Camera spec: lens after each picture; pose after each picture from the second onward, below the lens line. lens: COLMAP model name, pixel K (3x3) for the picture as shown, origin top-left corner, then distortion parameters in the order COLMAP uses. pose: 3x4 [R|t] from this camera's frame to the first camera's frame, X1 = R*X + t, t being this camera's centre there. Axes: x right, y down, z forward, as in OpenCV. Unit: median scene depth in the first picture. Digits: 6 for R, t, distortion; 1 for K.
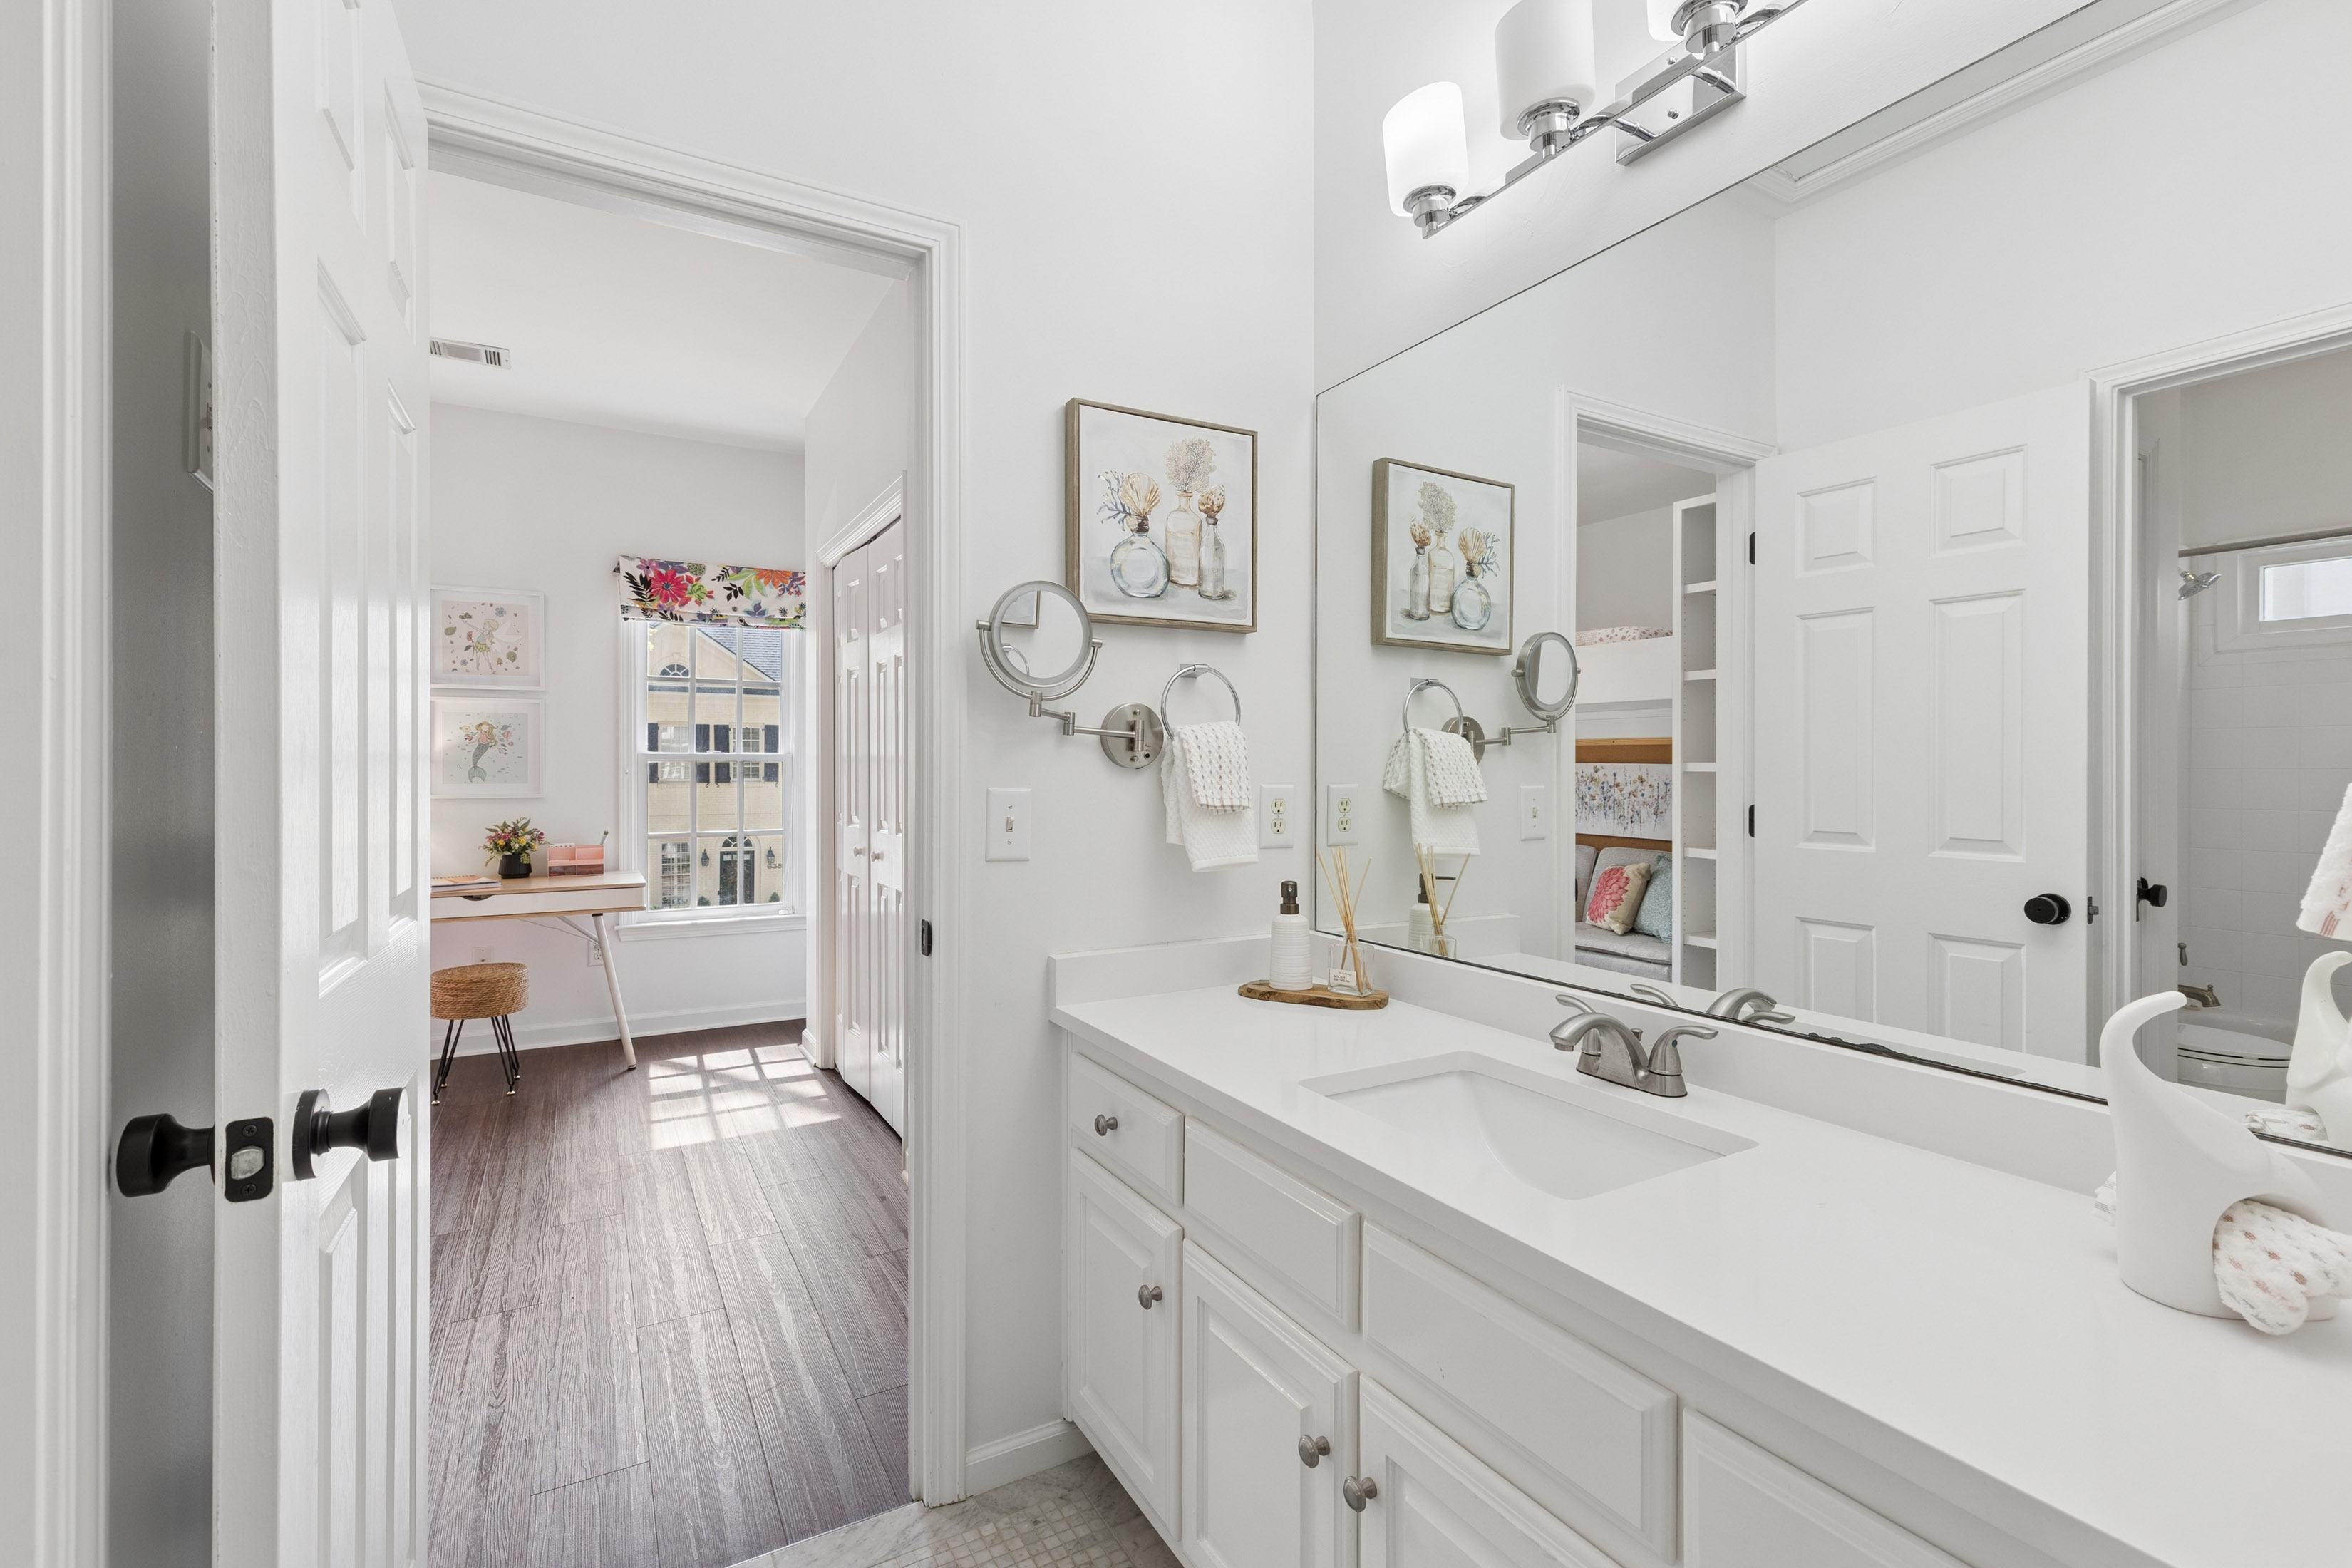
lens RADIAL K [[1046.9, 0, 1181.0], [0, 1046.9, 775.9], [0, 0, 1]] dist [0.001626, 0.000131]
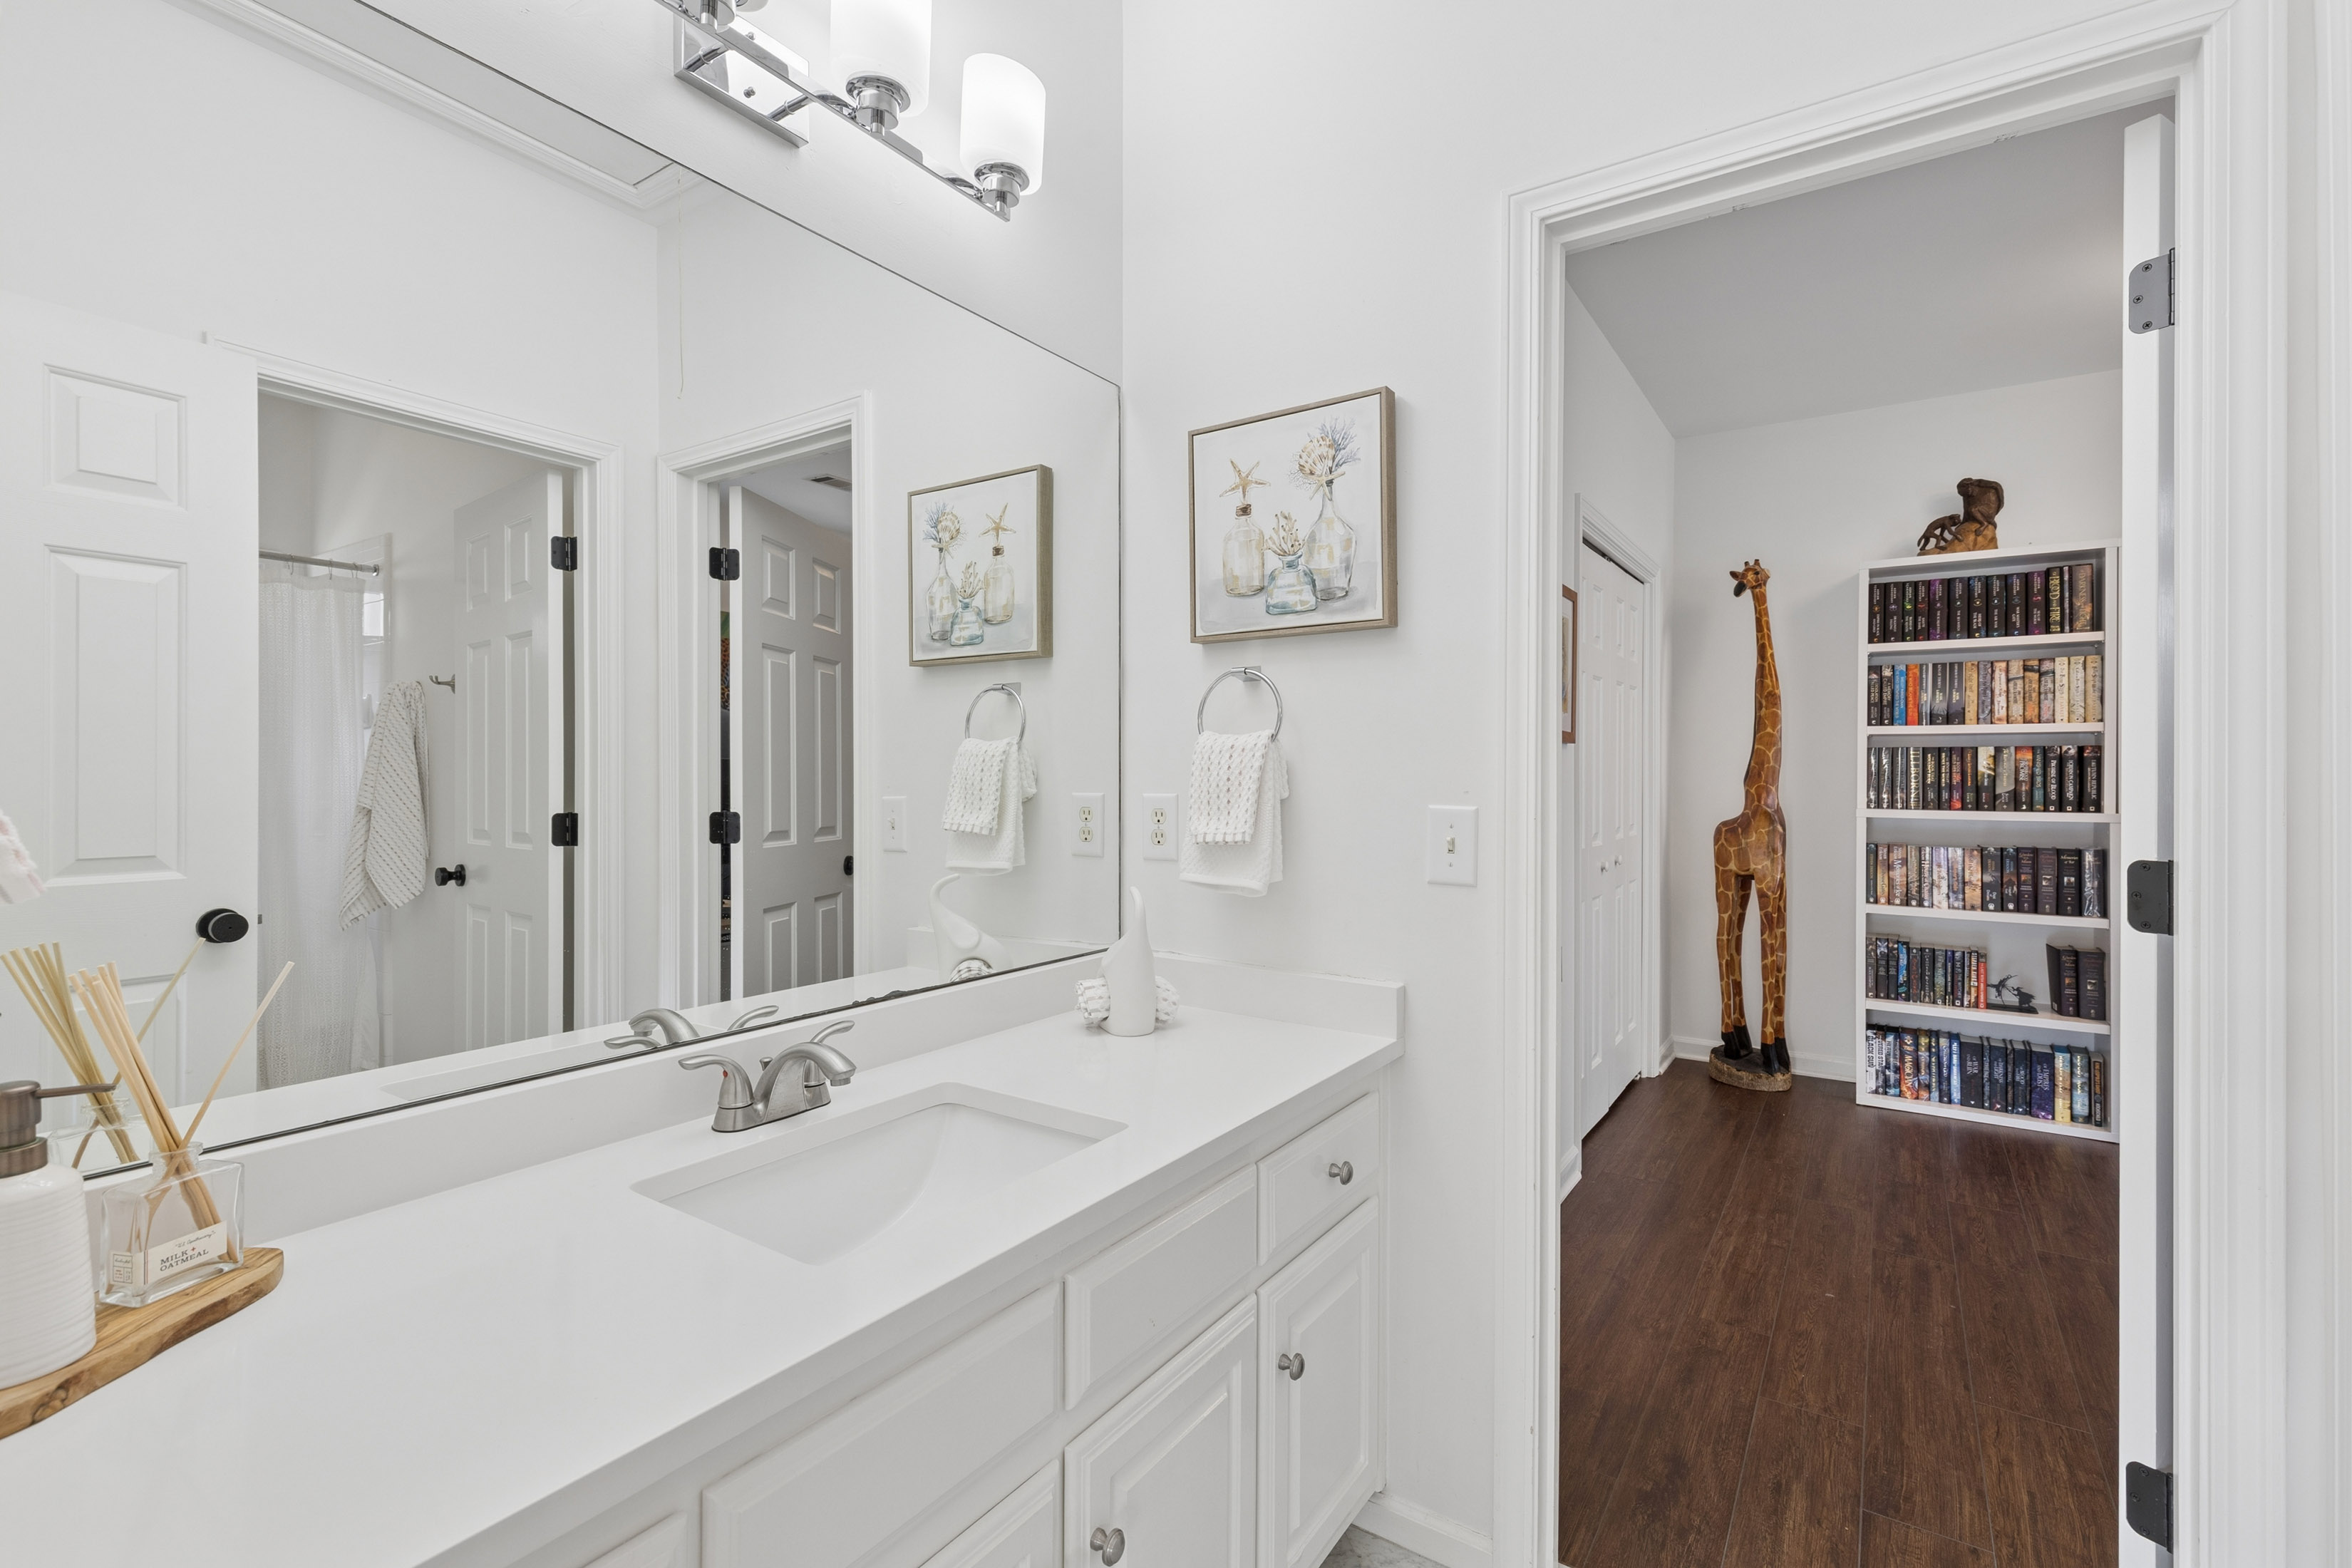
lens RADIAL K [[1046.9, 0, 1182.6], [0, 1046.9, 774.3], [0, 0, 1]] dist [0.001626, 0.000131]
pose [[-0.441853, -0.009341, 0.897039, -0.352224], [-0.001889, 0.999953, 0.009482, -0.013922], [-0.897086, 0.002495, -0.441850, 0.670234]]
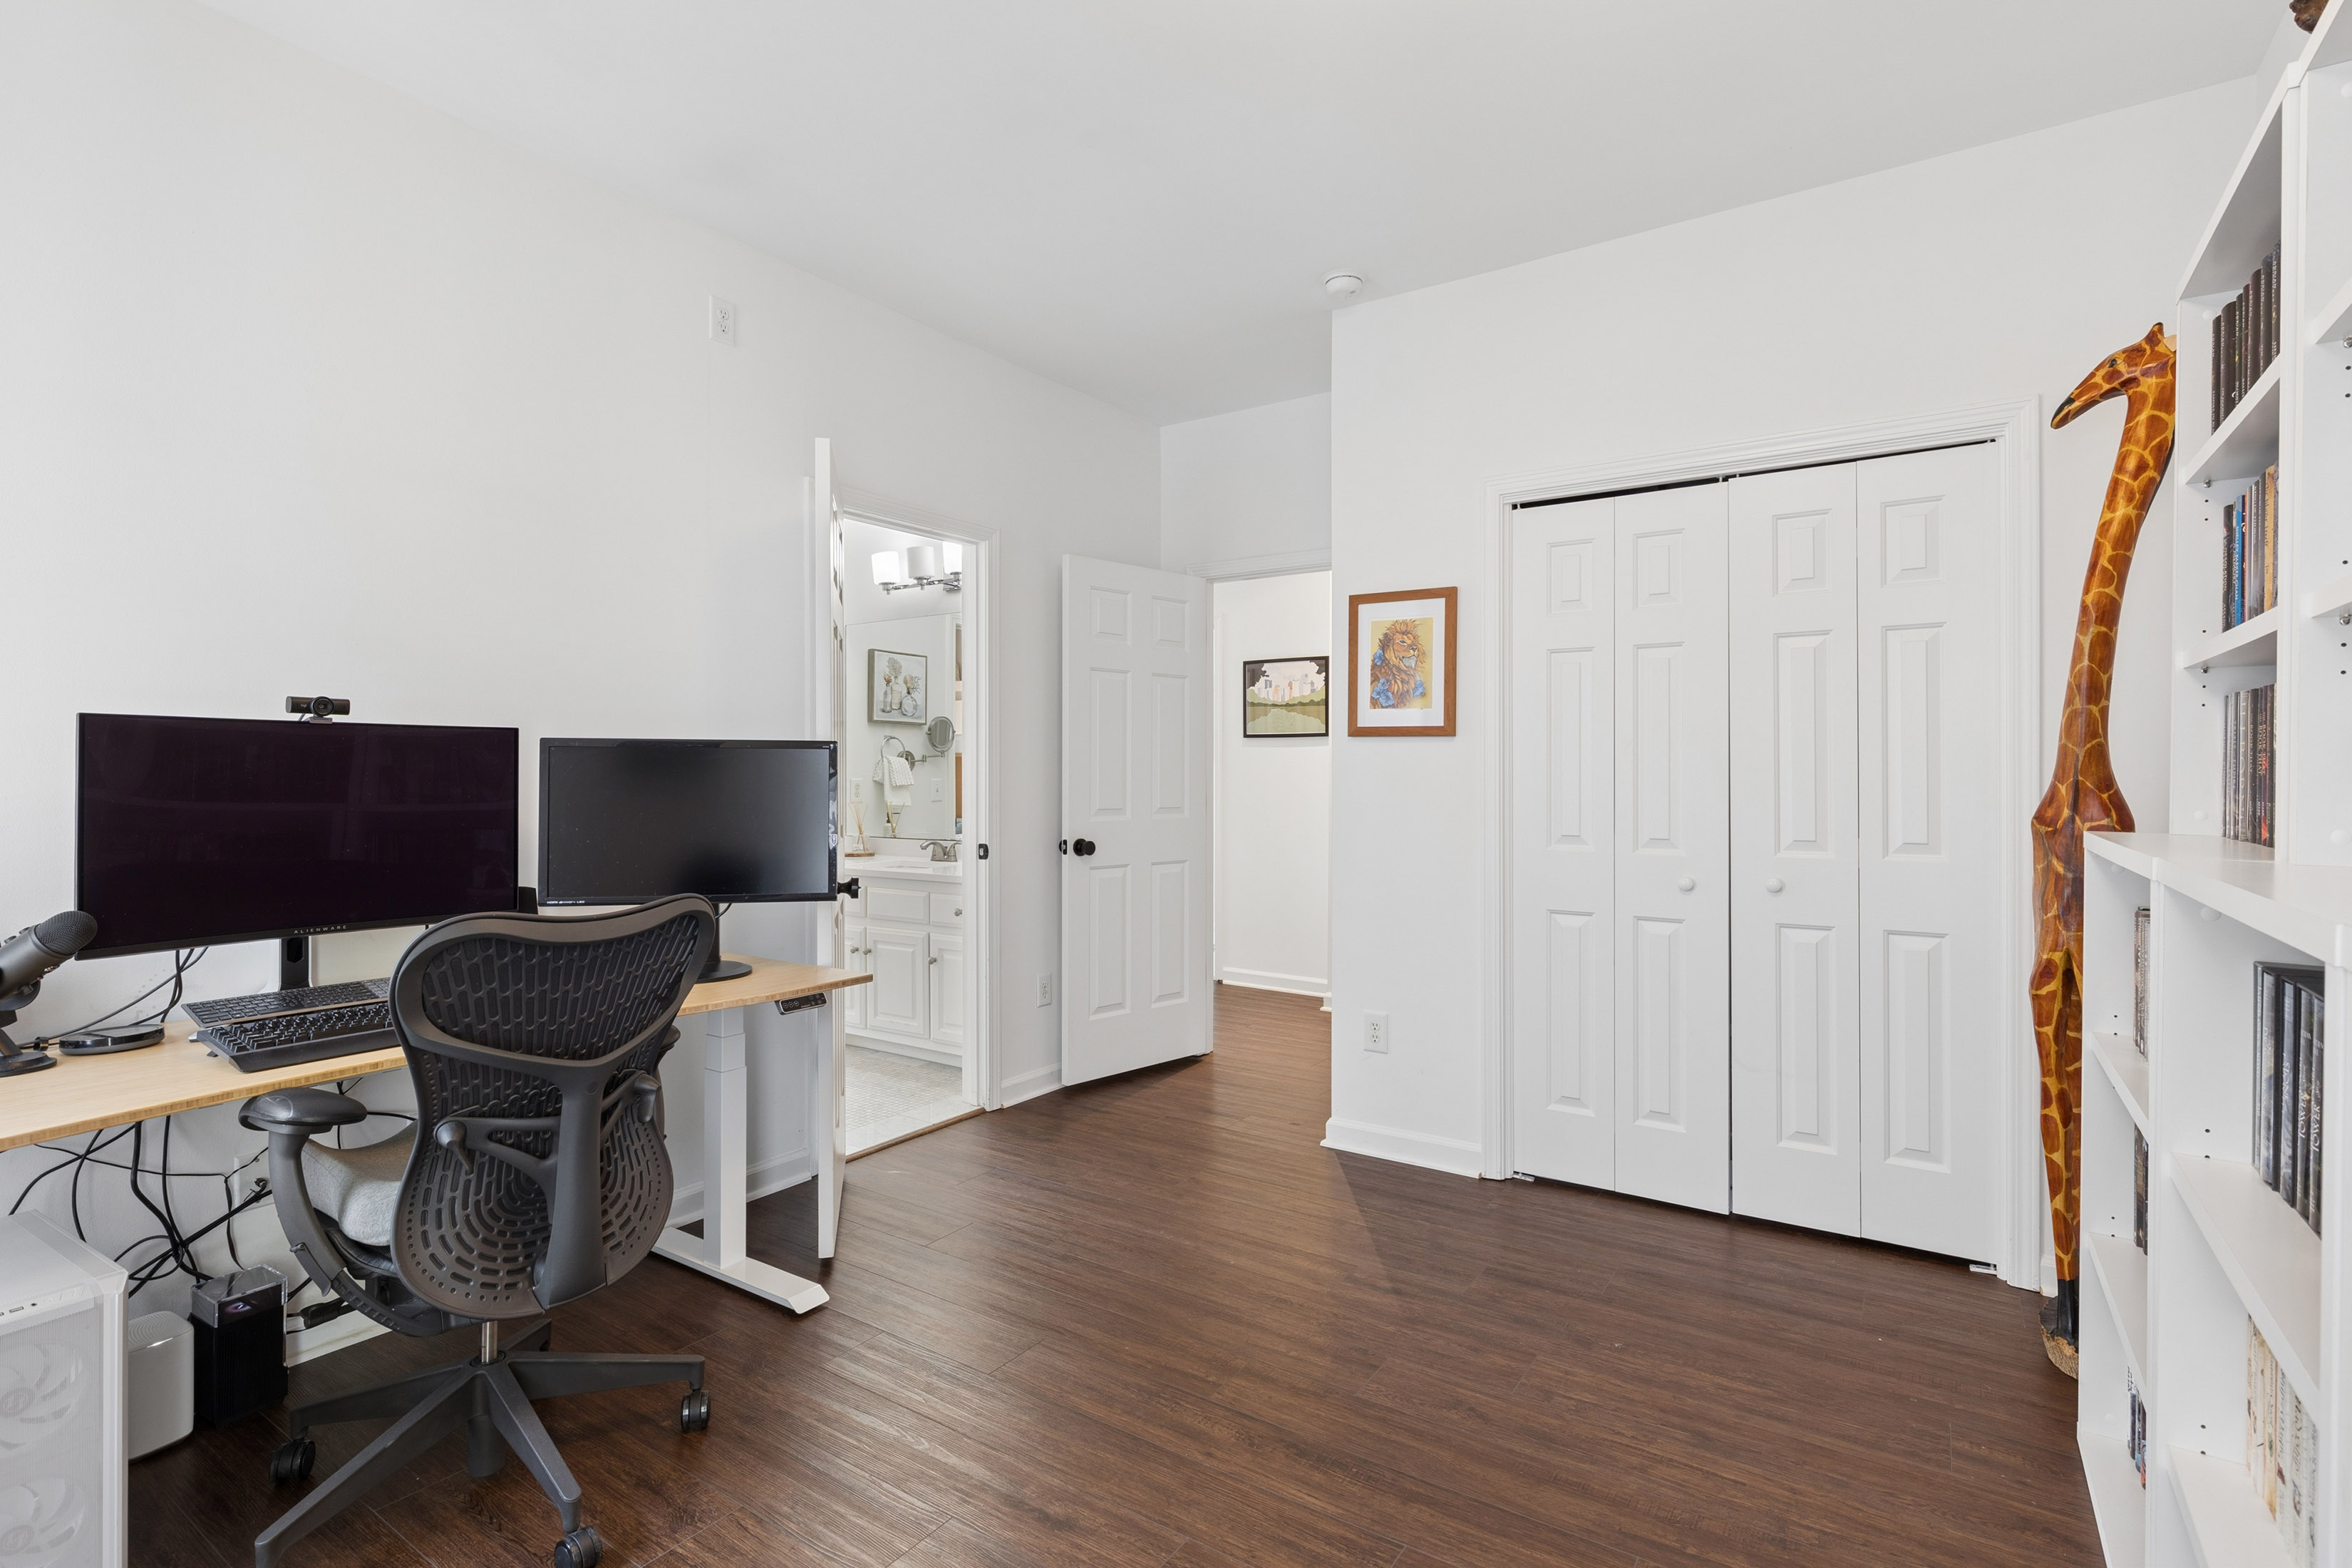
lens RADIAL K [[1125.3, 0, 1178.6], [0, 1125.3, 782.7], [0, 0, 1]] dist [0.000231, 0.000003]
pose [[0.898333, -0.003593, 0.439300, -0.324735], [0.001471, 0.999986, 0.005170, 0.005315], [-0.439313, -0.003998, 0.898325, -1.699805]]
